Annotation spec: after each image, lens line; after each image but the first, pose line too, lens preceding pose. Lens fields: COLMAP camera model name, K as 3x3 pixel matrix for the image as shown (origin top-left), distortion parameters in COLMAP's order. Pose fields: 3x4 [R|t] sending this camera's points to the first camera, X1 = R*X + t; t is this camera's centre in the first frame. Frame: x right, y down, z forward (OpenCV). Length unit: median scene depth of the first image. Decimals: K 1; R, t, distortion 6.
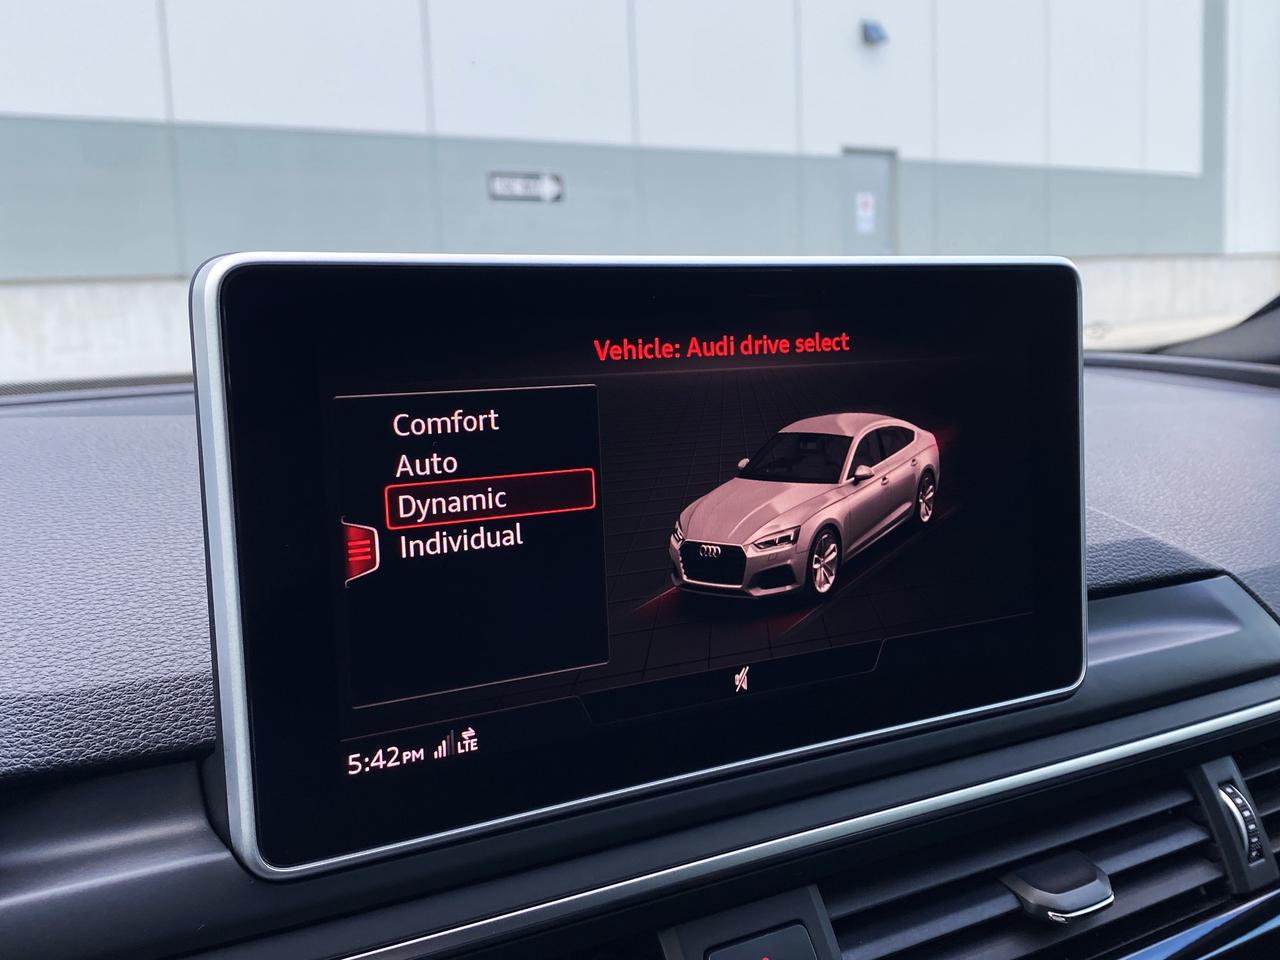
lens RADIAL K [[1384.1, 0, 642.7], [0, 1384.1, 482.2], [0, 0, 1]] dist [-0.000629, -0.052649]
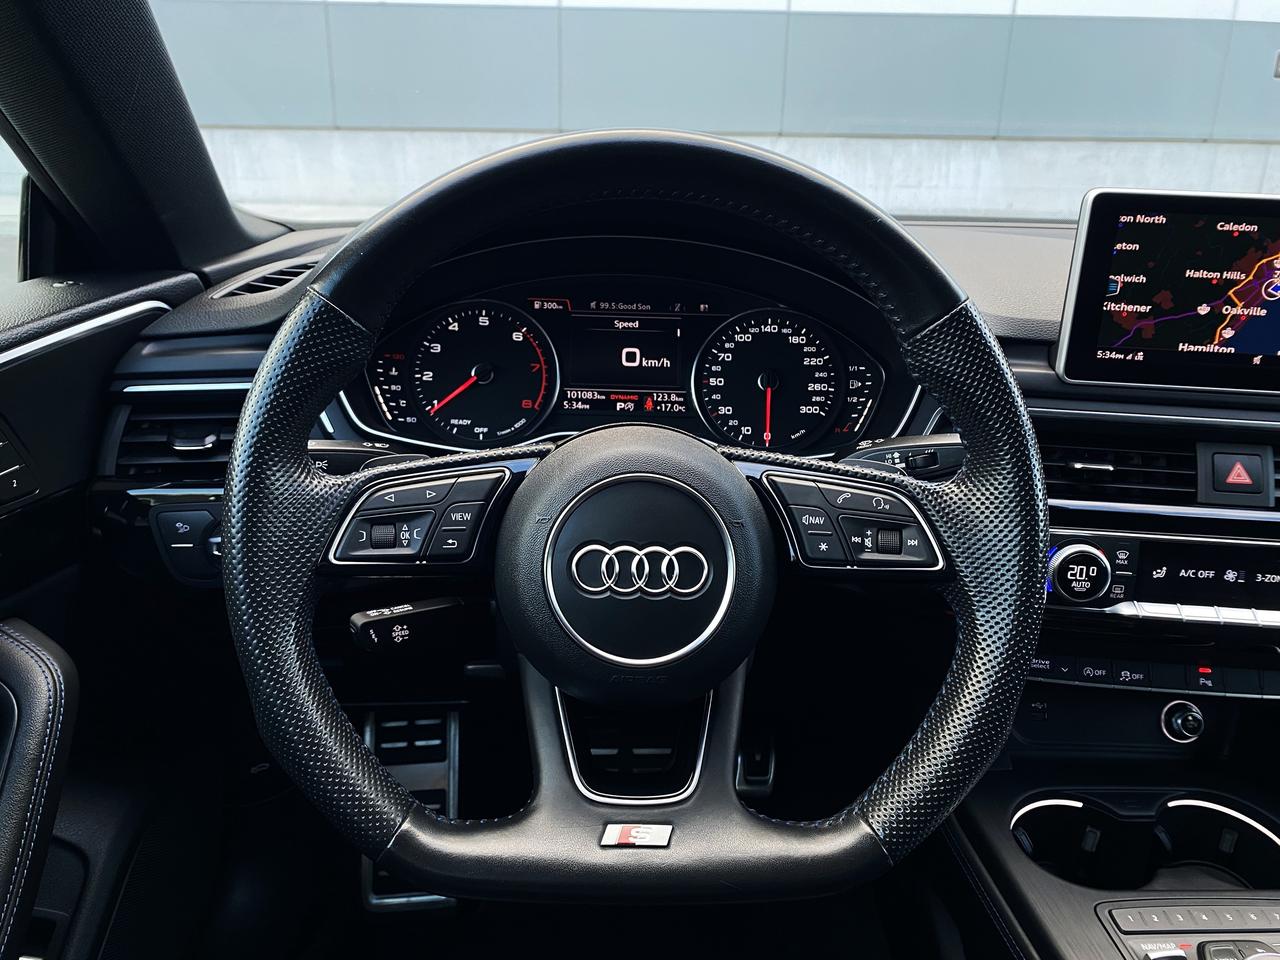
lens RADIAL K [[978.0, 0, 629.4], [0, 978.0, 487.1], [0, 0, 1]] dist [0.036755, -0.043411]
pose [[0.794348, 0.240798, -0.557698, 0.232359], [-0.126819, 0.963585, 0.235417, 0.084490], [0.594077, -0.116276, 0.795960, -1.277165]]
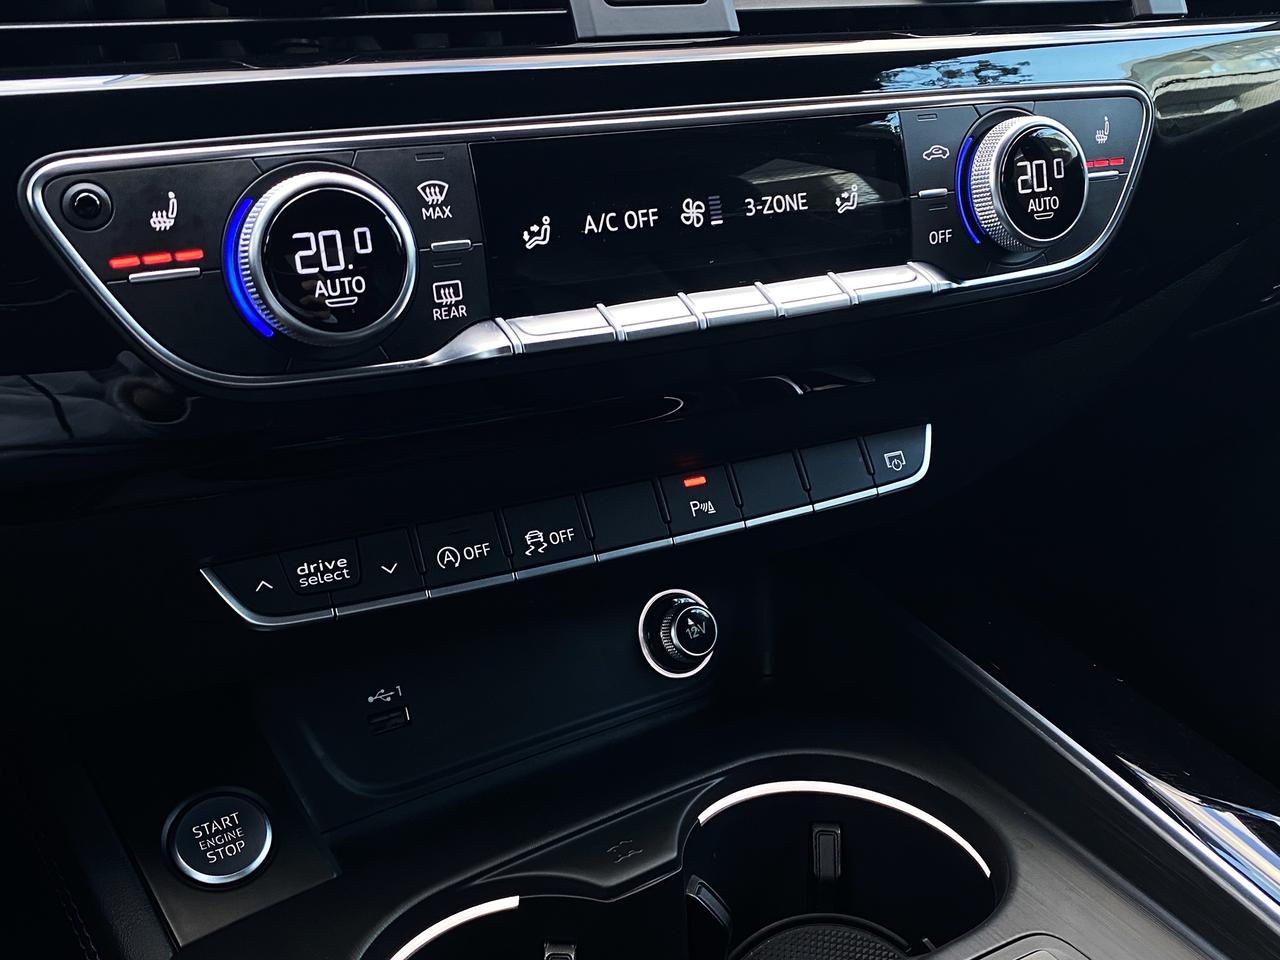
lens RADIAL K [[1336.5, 0, 638.2], [0, 1336.5, 461.2], [0, 0, 1]] dist [0.063625, -0.015220]
pose [[0.997425, 0.004507, -0.071570, 0.165981], [0.007546, 0.985884, 0.167258, 0.575259], [0.071313, -0.167367, 0.983312, -0.119326]]
